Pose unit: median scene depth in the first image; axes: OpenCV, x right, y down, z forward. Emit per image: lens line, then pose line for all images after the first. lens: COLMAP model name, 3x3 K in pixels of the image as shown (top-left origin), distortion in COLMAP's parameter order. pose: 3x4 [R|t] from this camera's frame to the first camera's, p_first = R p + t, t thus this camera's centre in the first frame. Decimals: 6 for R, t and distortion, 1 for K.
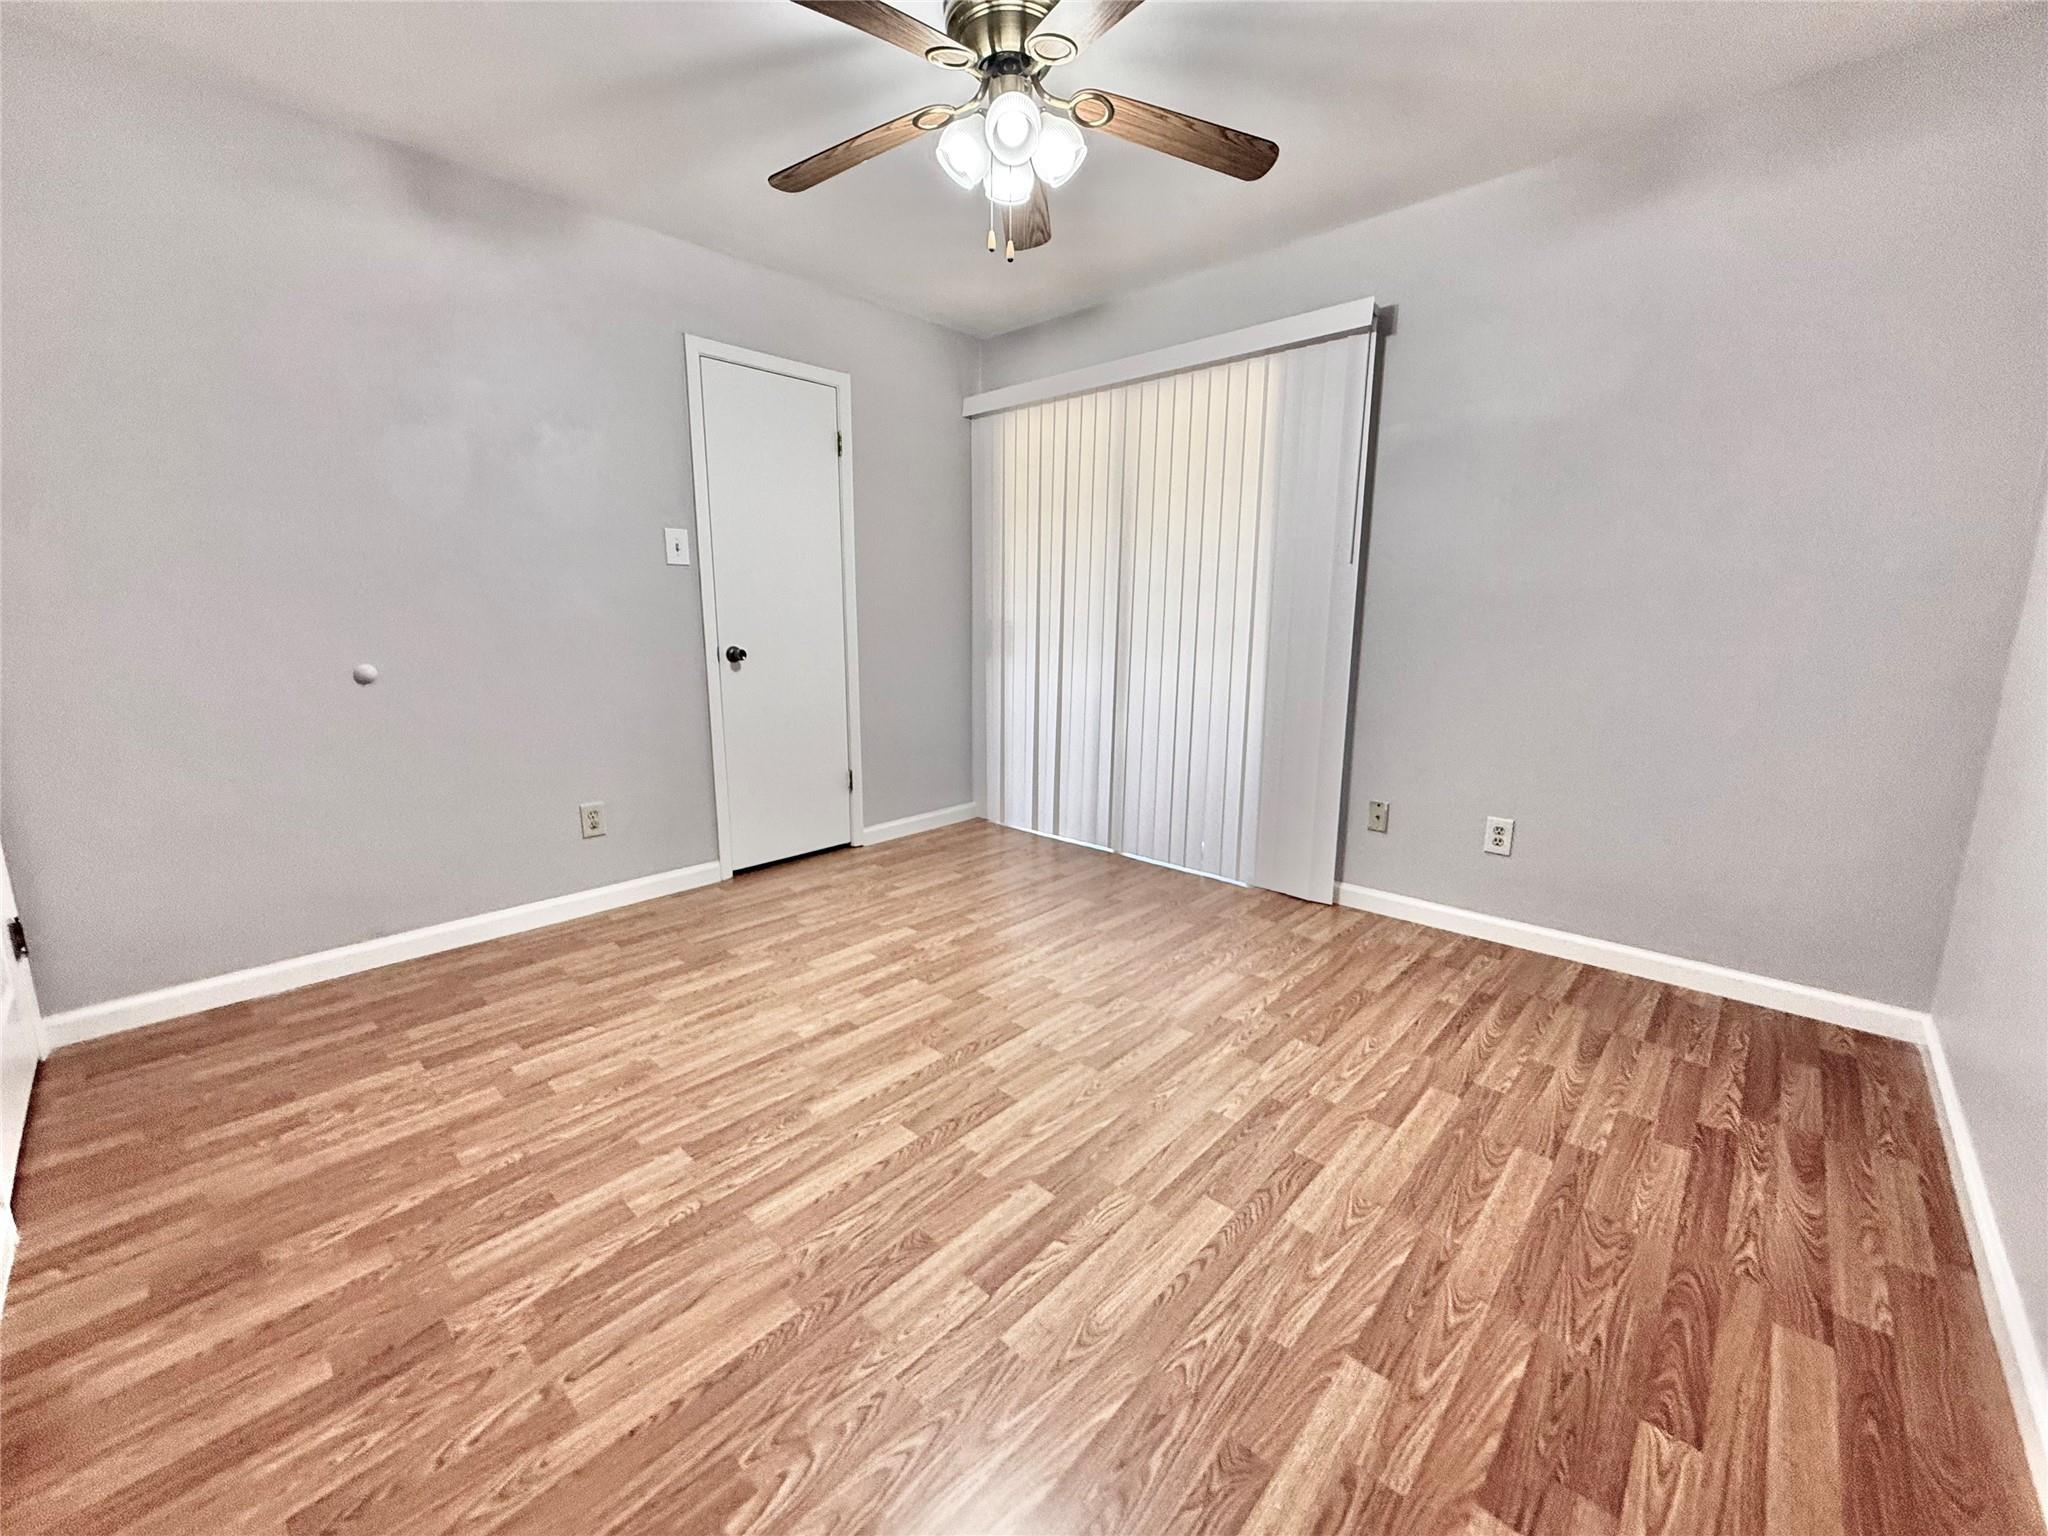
lens RADIAL K [[819.3, 0, 1017.0], [0, 819.3, 763.2], [0, 0, 1]] dist [0.001764, -0.000528]
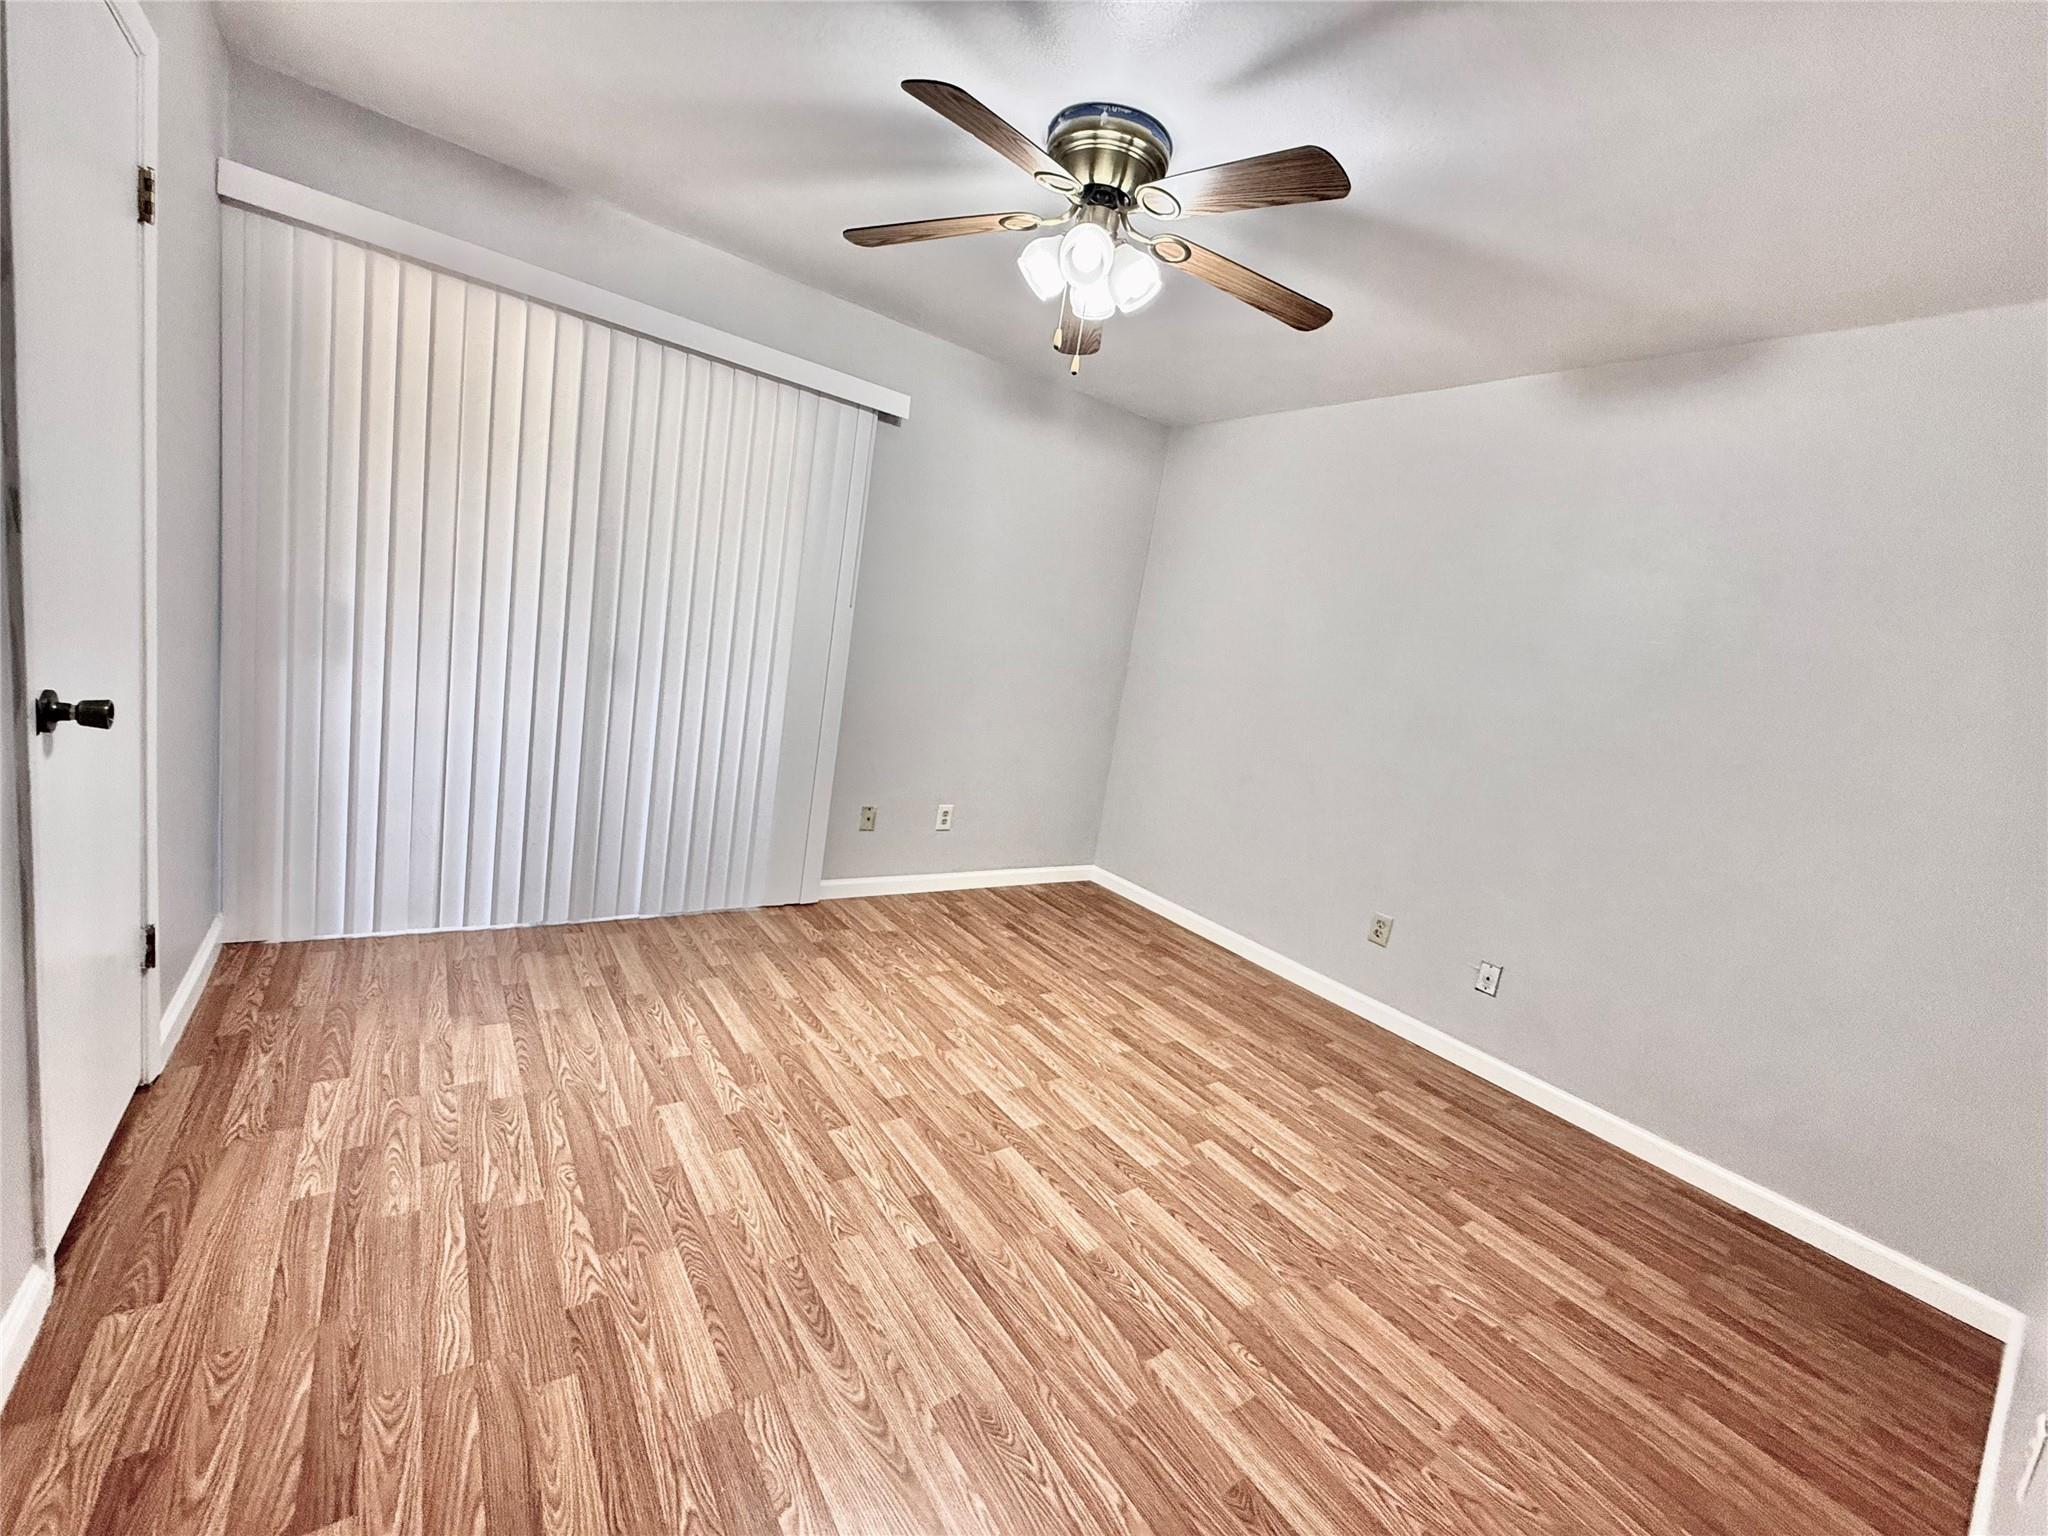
lens RADIAL K [[819.3, 0, 1019.7], [0, 819.3, 770.9], [0, 0, 1]] dist [0.001764, -0.000528]
pose [[0.189020, -0.133043, 0.972919, -1.118491], [0.026133, 0.991110, 0.130453, -0.254394], [-0.981625, 0.000767, 0.190817, 0.896139]]
